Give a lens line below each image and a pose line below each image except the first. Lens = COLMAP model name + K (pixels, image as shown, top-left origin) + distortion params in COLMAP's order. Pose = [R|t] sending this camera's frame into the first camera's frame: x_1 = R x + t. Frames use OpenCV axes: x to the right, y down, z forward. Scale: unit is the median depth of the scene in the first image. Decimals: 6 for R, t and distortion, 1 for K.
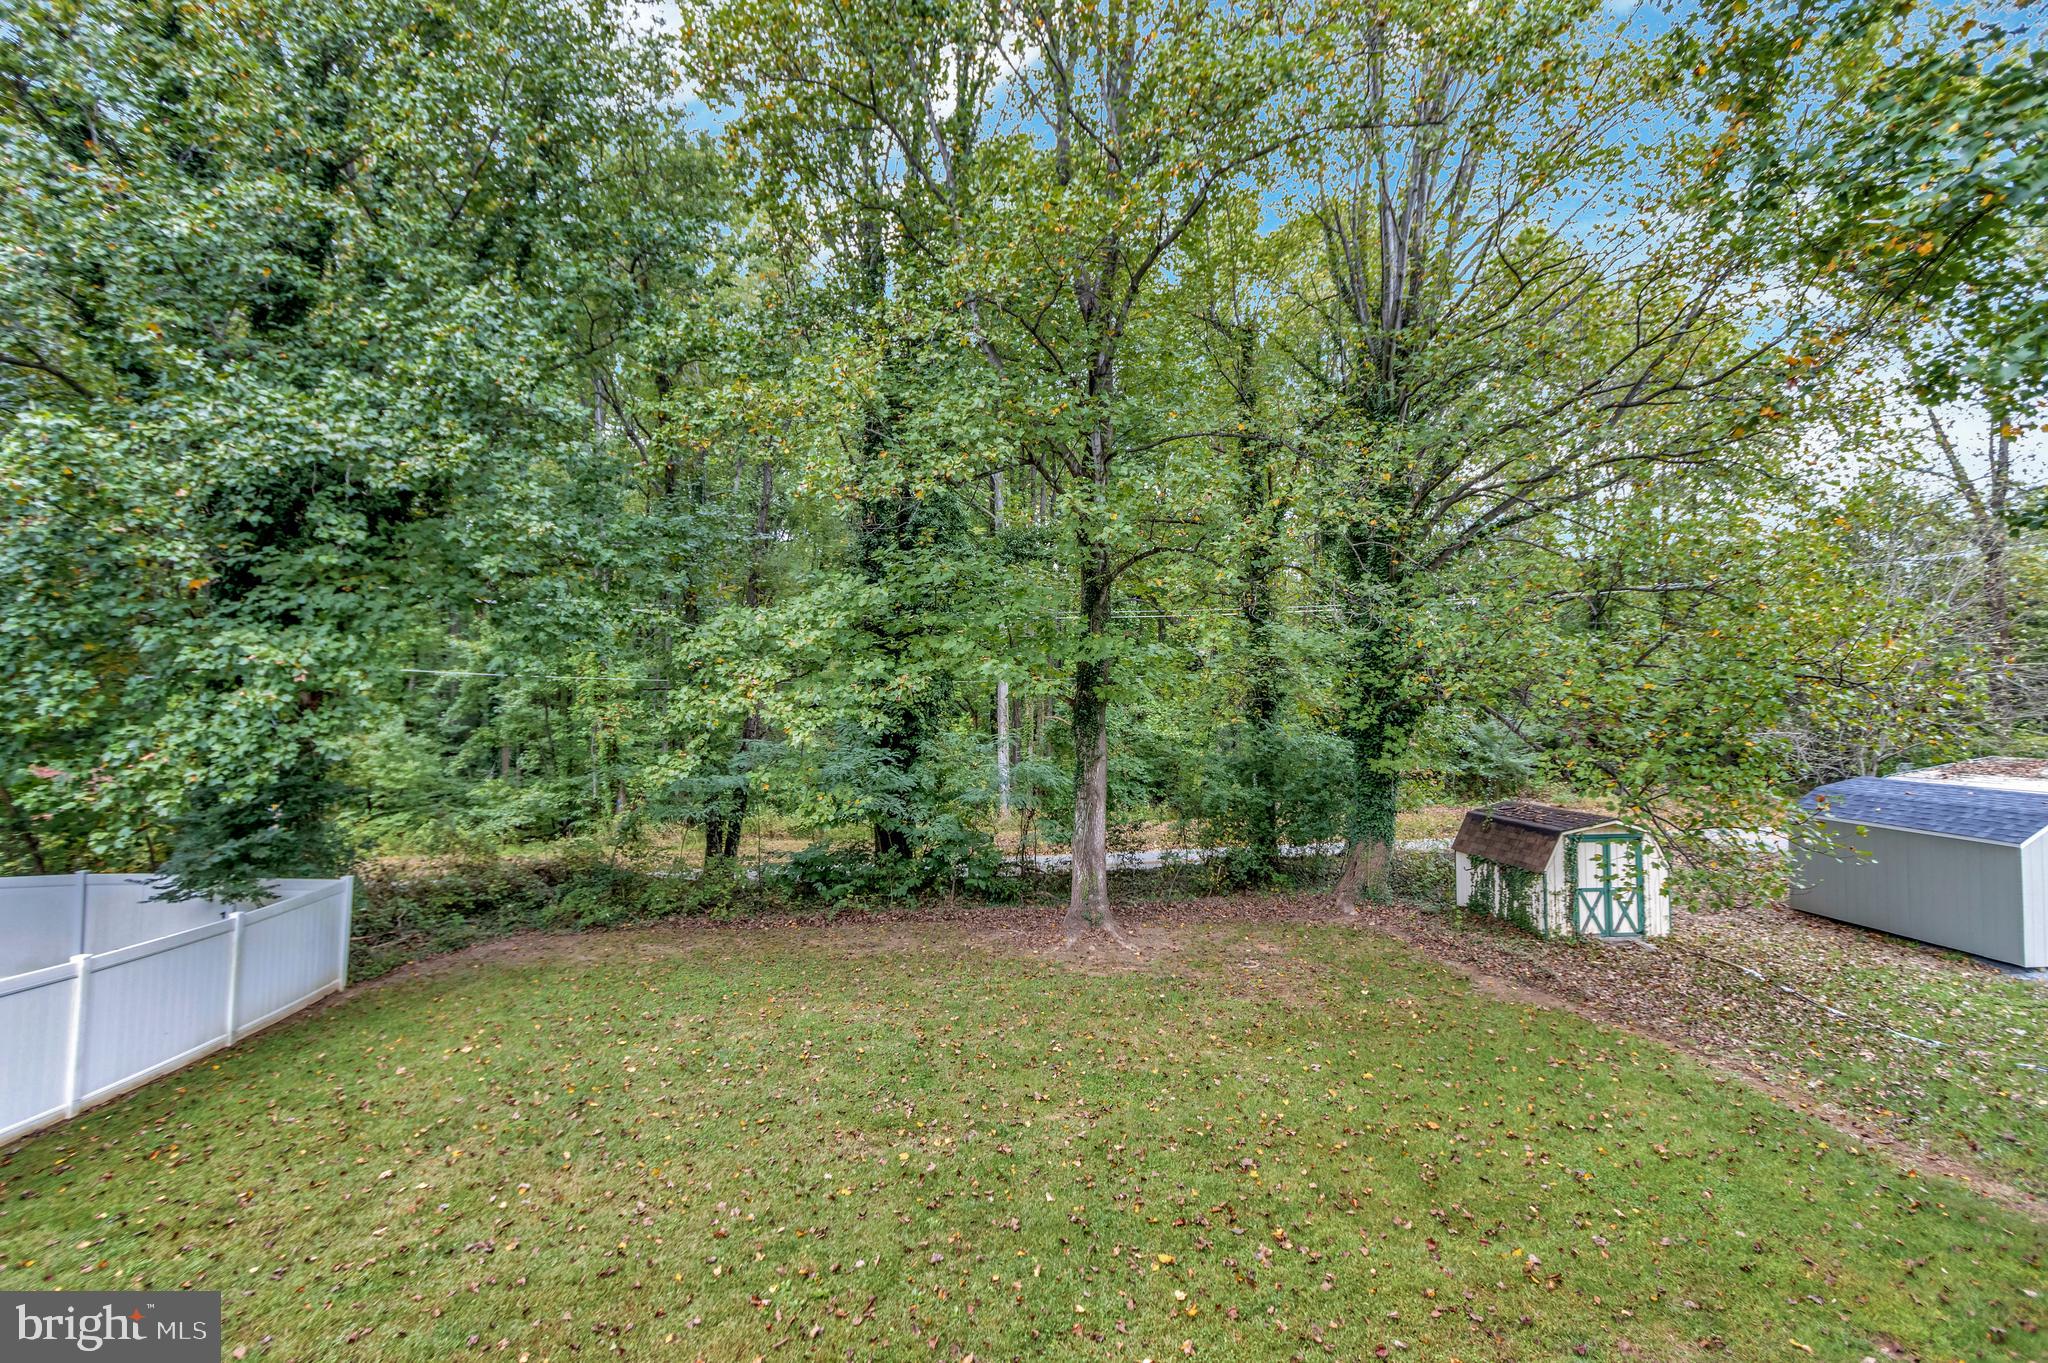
lens RADIAL K [[935.3, 0, 1024.0], [0, 935.3, 681.5], [0, 0, 1]] dist [-0.002222, -0.000251]
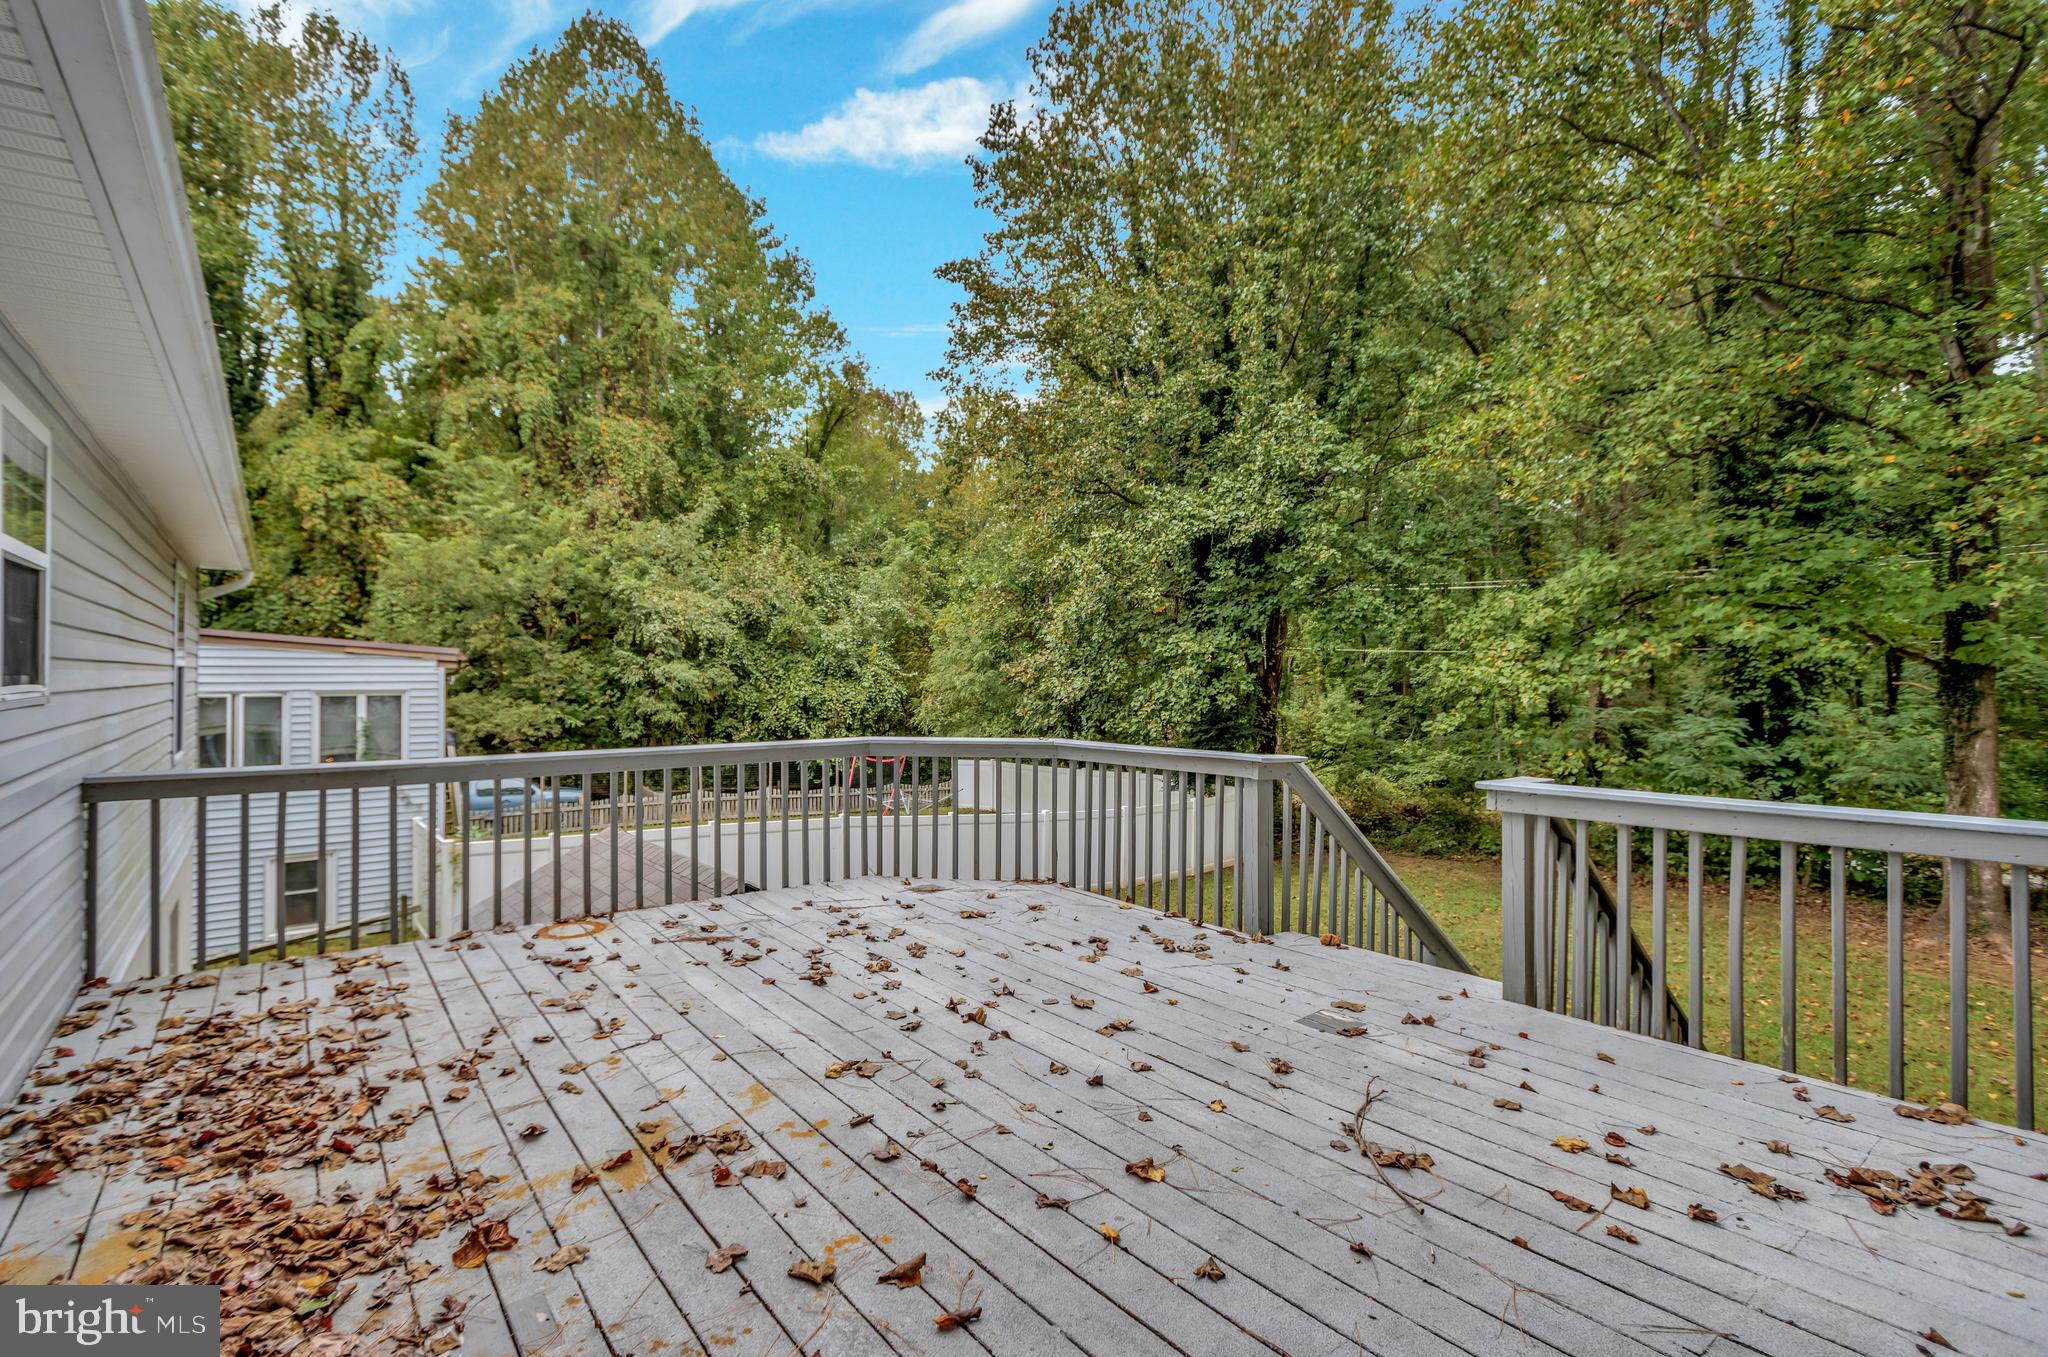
lens RADIAL K [[935.3, 0, 1024.0], [0, 935.3, 678.5], [0, 0, 1]] dist [-0.002222, -0.000251]
pose [[0.574855, -0.007541, -0.818220, 0.380886], [0.028341, 0.999541, 0.010699, 0.002486], [0.817764, -0.029340, 0.574805, -0.226950]]
